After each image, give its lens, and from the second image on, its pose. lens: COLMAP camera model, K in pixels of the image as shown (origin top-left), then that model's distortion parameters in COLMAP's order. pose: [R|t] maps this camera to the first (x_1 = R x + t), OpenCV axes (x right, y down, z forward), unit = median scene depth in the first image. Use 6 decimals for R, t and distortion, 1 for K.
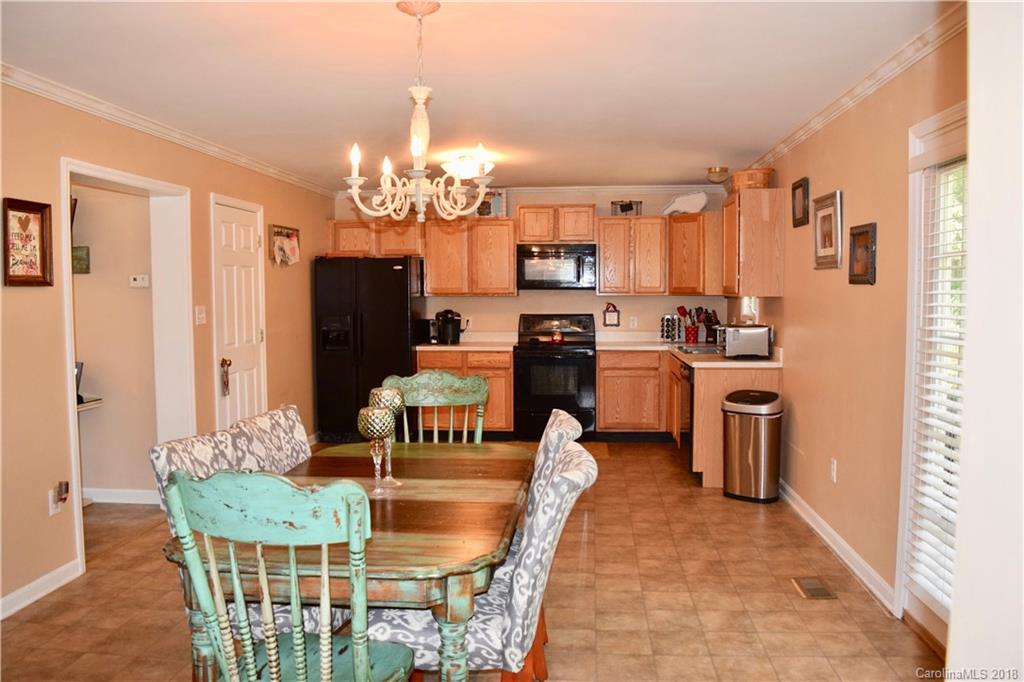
lens RADIAL K [[834.9, 0, 514.1], [0, 834.9, 337.7], [0, 0, 1]] dist [-0.001169, 0.003317]
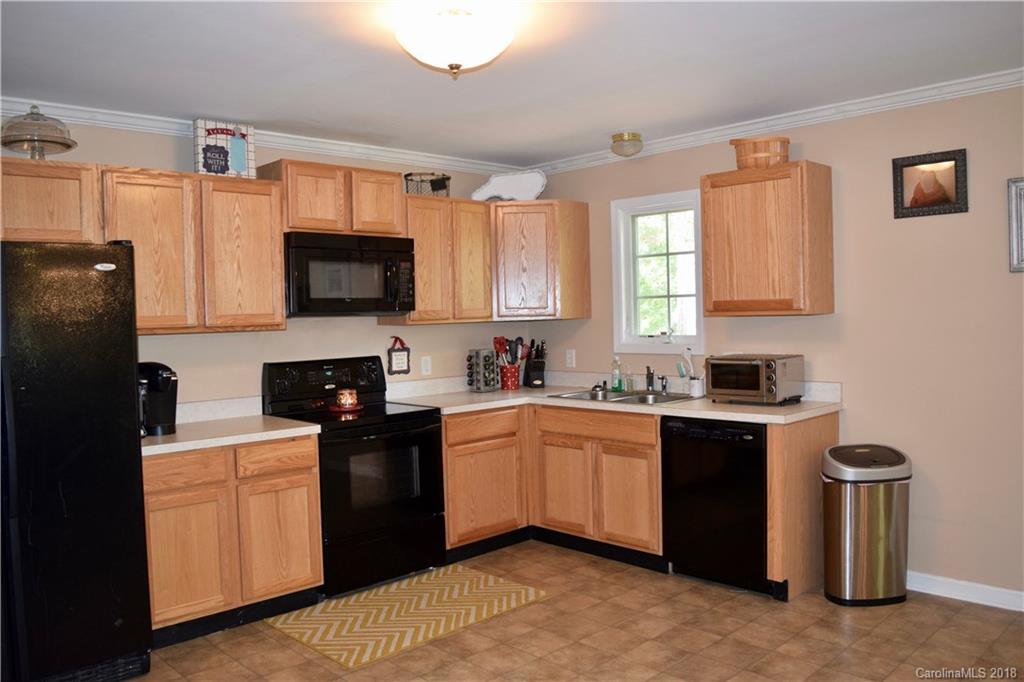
lens RADIAL K [[834.9, 0, 511.7], [0, 834.9, 337.0], [0, 0, 1]] dist [-0.001169, 0.003317]
pose [[0.654167, -0.035762, 0.755505, -0.310070], [0.068560, 0.997573, -0.012144, -0.028999], [-0.753237, 0.059742, 0.655031, 0.549084]]
